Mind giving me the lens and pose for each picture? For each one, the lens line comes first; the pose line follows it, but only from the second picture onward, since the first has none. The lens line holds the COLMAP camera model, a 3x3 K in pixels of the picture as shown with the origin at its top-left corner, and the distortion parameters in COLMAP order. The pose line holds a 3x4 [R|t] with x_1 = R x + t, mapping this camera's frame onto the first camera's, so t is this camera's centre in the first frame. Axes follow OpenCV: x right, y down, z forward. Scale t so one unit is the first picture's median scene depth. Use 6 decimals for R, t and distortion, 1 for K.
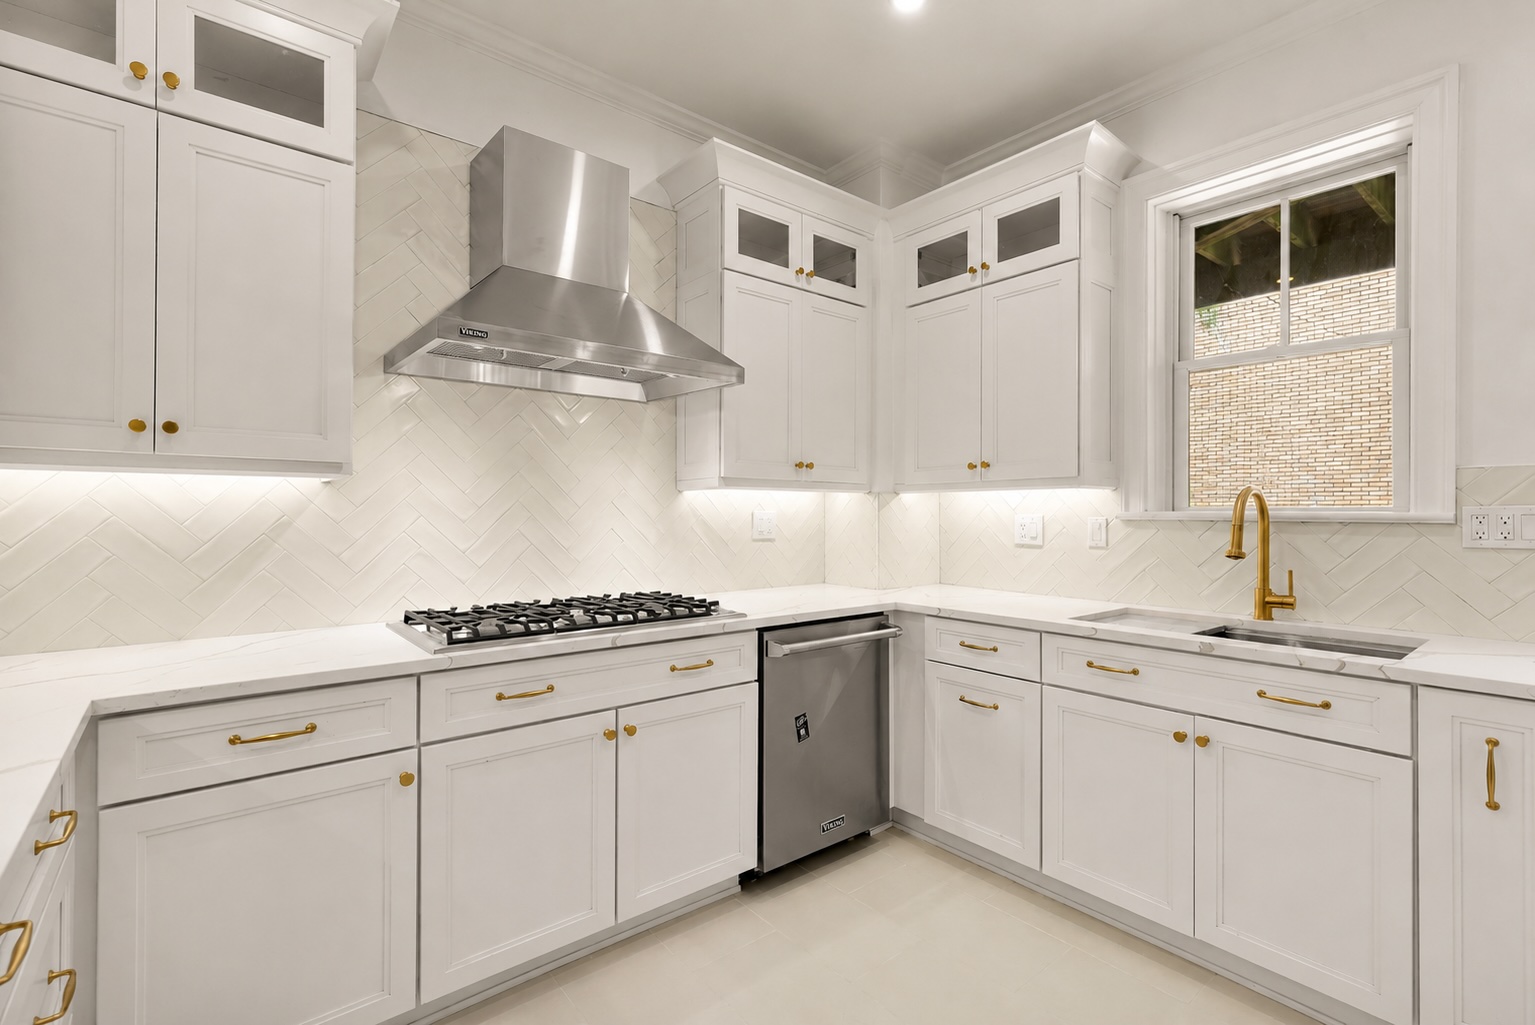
lens RADIAL K [[685.4, 0, 782.0], [0, 685.4, 511.2], [0, 0, 1]] dist [0.008746, -0.002670]
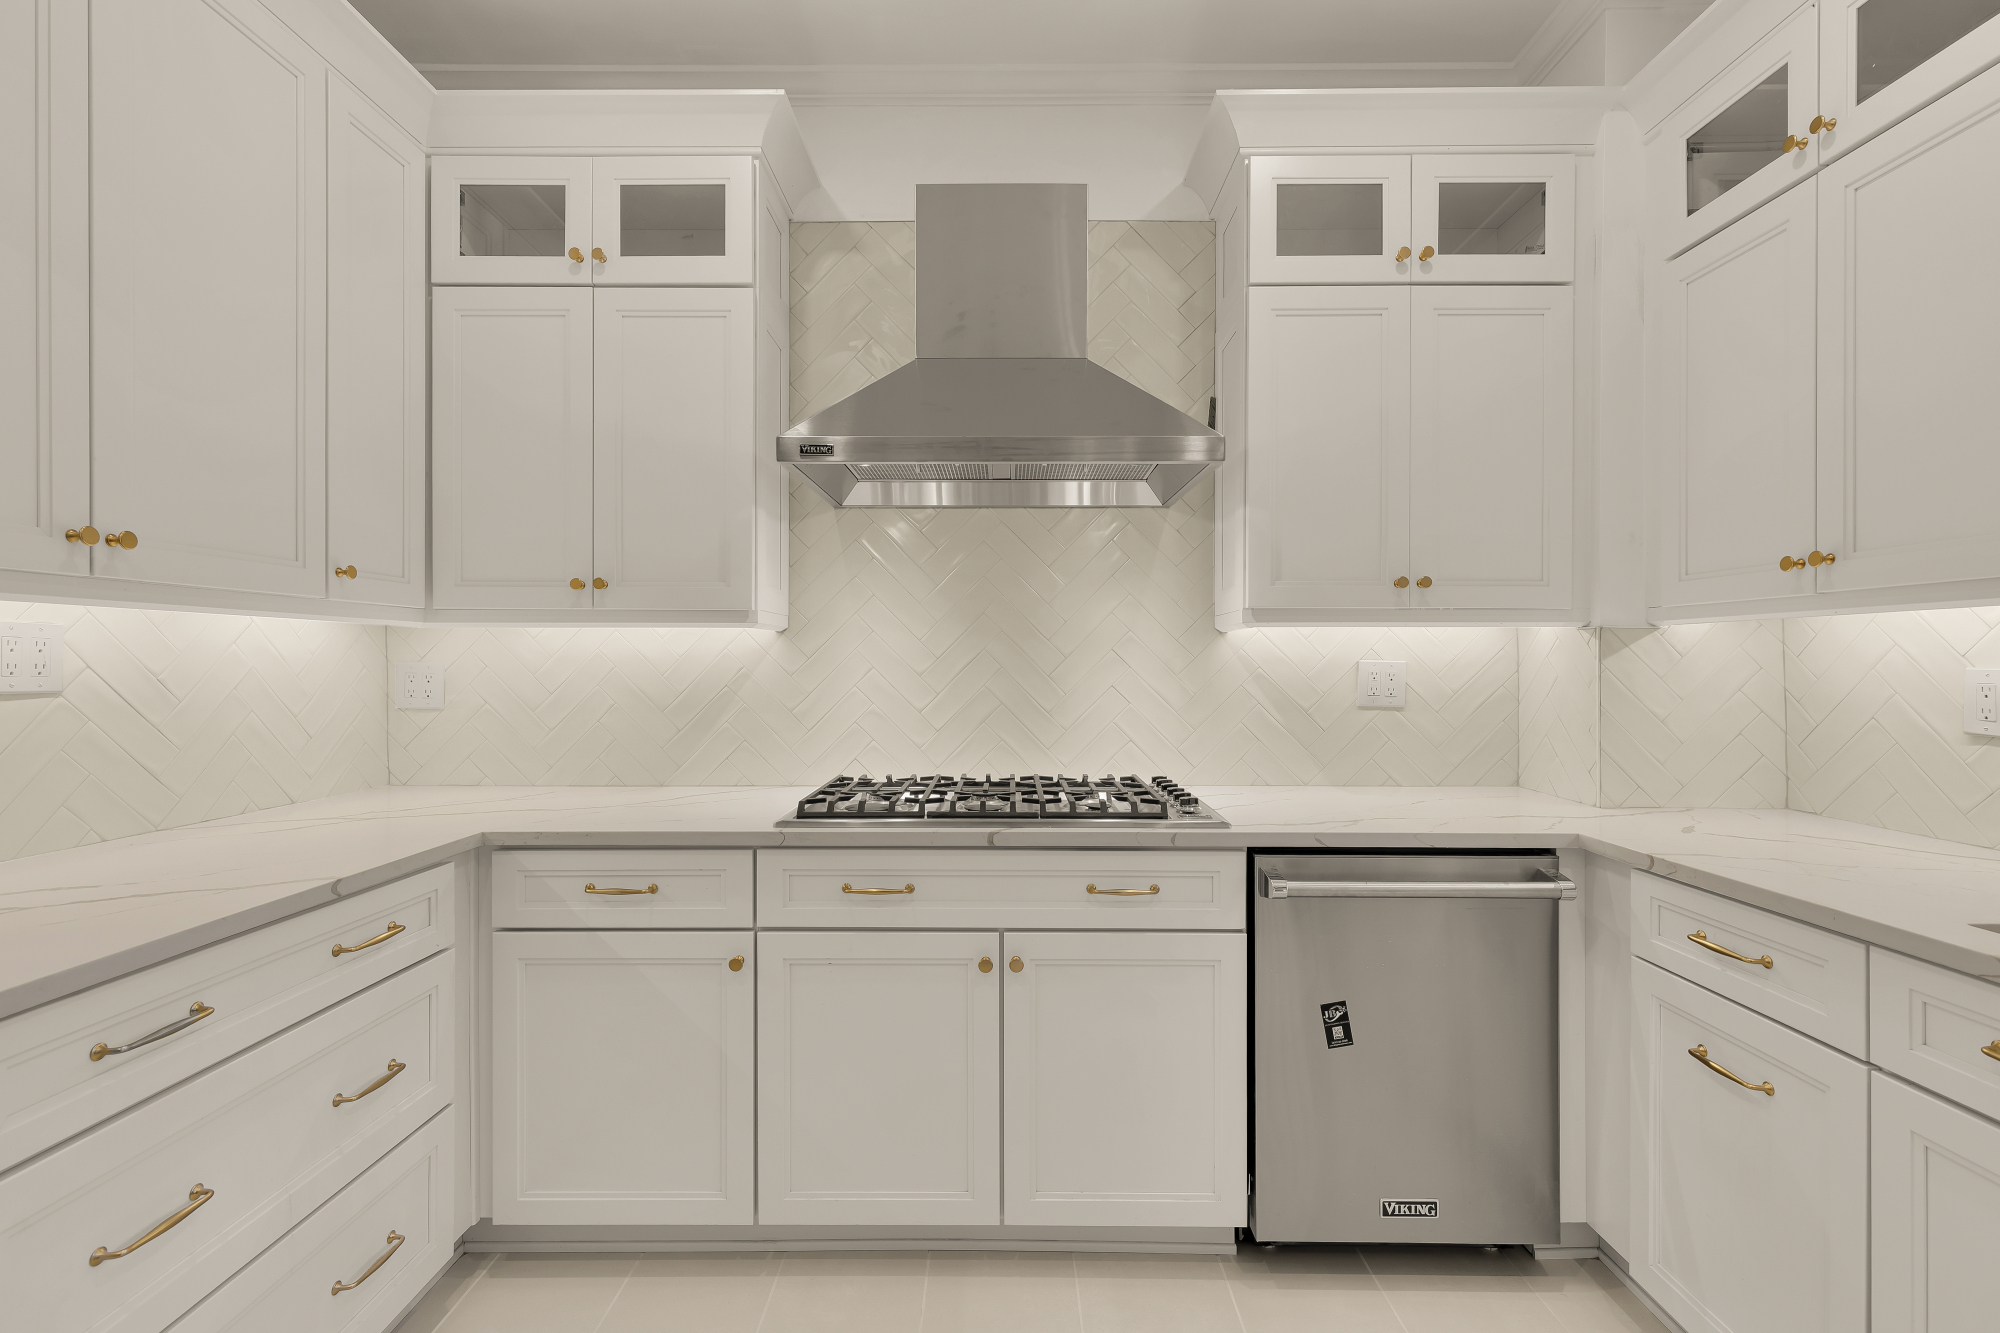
lens RADIAL K [[893.1, 0, 1000.2], [0, 893.1, 663.9], [0, 0, 1]] dist [0.008746, -0.002670]
pose [[0.768213, 0.000597, -0.640194, 0.300803], [0.003590, 0.999980, 0.005240, -0.002360], [0.640185, -0.006323, 0.768195, 0.217798]]
